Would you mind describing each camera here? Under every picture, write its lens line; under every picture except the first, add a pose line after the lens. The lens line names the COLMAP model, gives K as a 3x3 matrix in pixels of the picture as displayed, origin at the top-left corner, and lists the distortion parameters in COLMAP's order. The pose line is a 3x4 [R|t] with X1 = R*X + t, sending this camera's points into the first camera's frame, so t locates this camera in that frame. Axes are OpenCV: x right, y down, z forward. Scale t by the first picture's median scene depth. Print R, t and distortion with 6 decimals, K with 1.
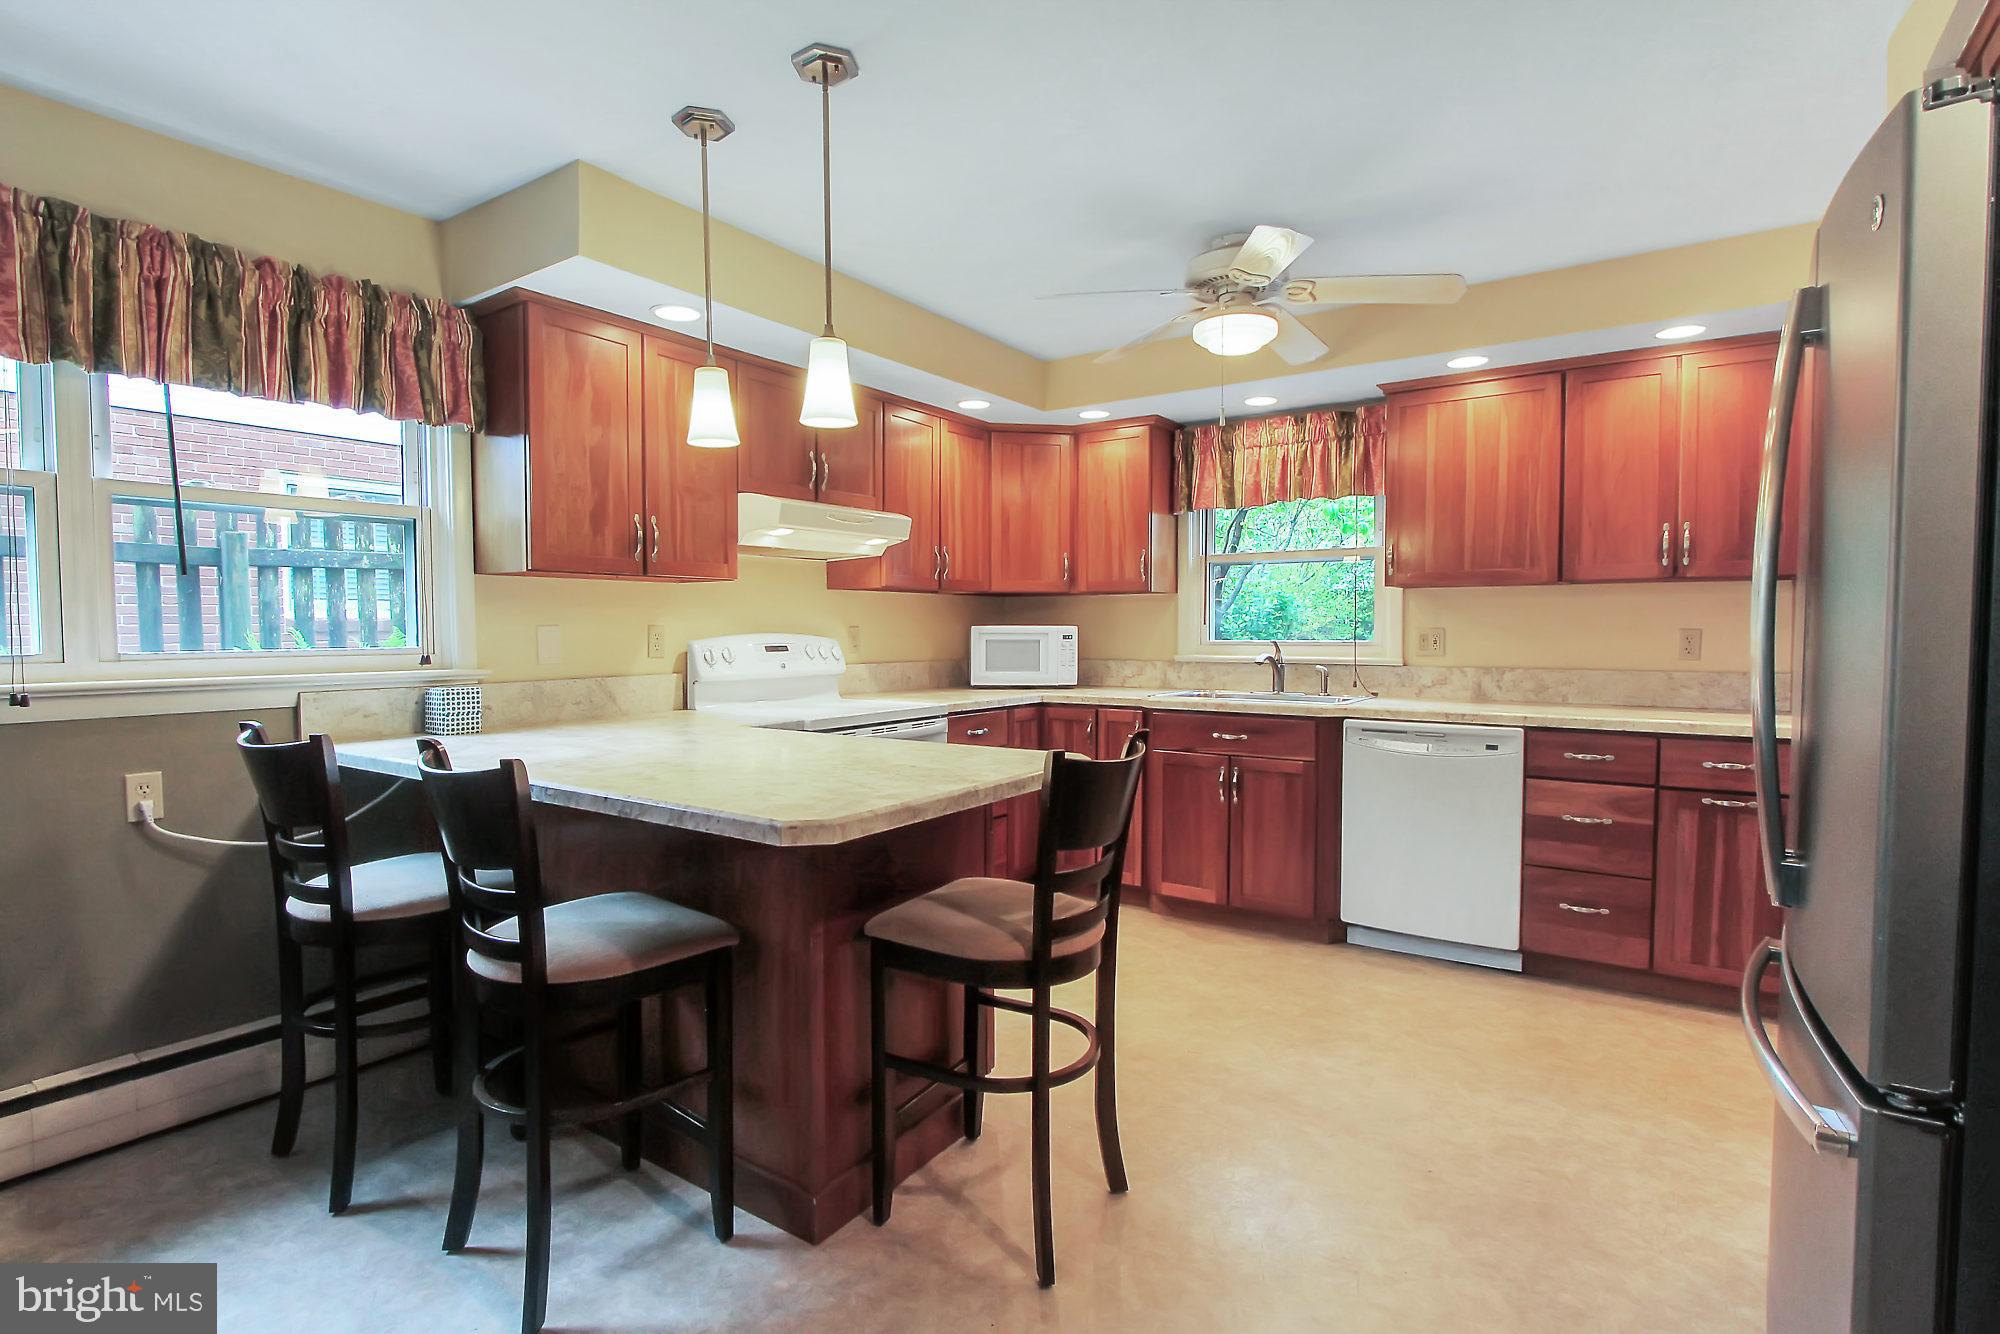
lens RADIAL K [[967.6, 0, 1007.2], [0, 967.6, 664.6], [0, 0, 1]] dist [-0.000554, -0.000143]
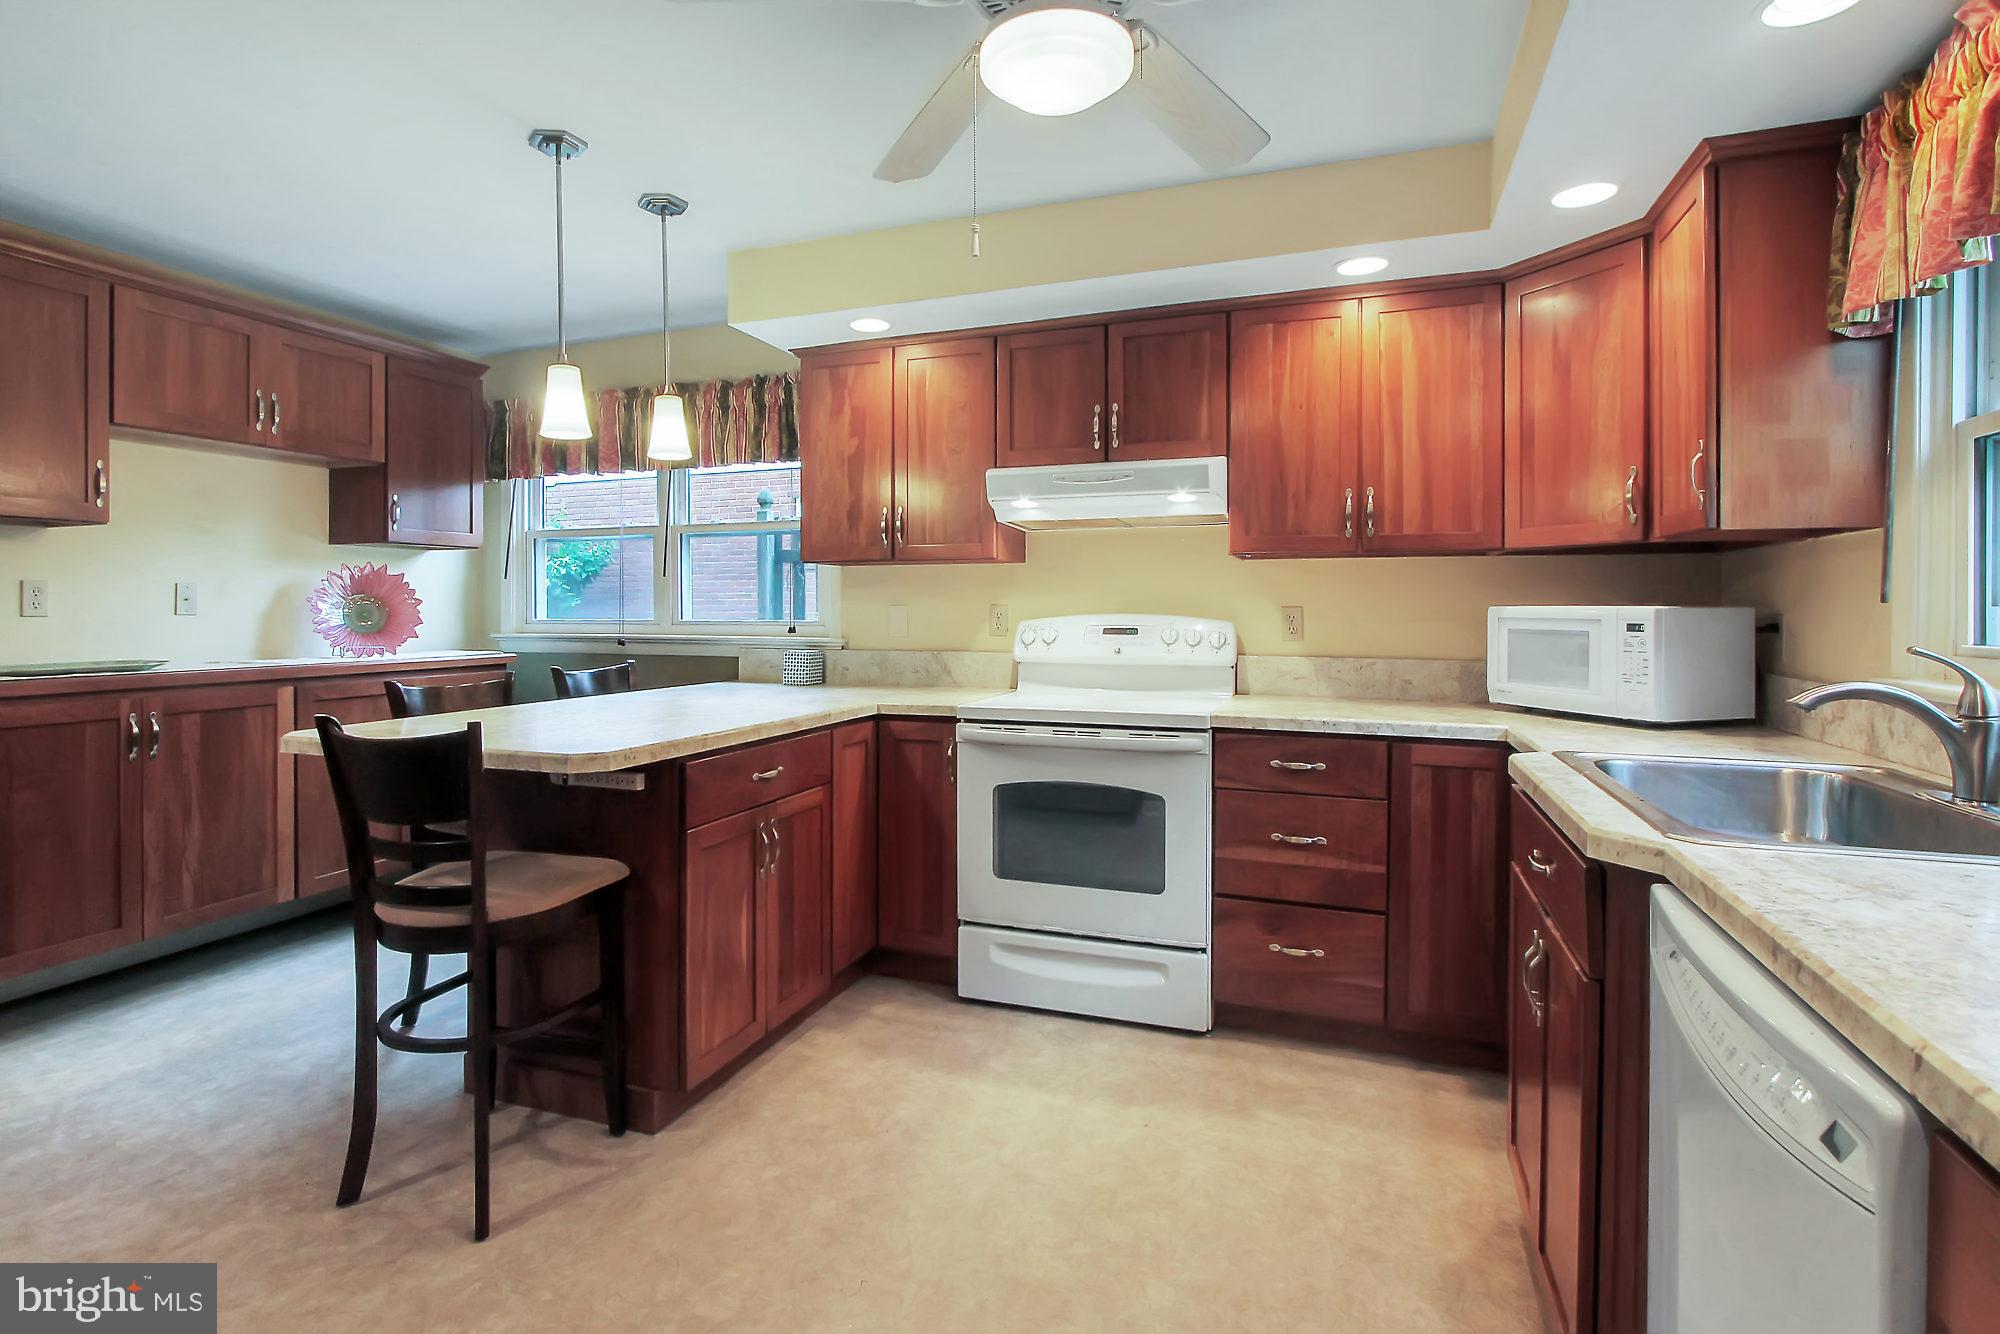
lens RADIAL K [[967.6, 0, 998.3], [0, 967.6, 616.7], [0, 0, 1]] dist [-0.000554, -0.000143]
pose [[0.252399, 0.009688, -0.967575, 0.611433], [-0.040328, 0.999186, -0.000515, -0.025663], [0.966783, 0.039150, 0.252584, 0.689126]]
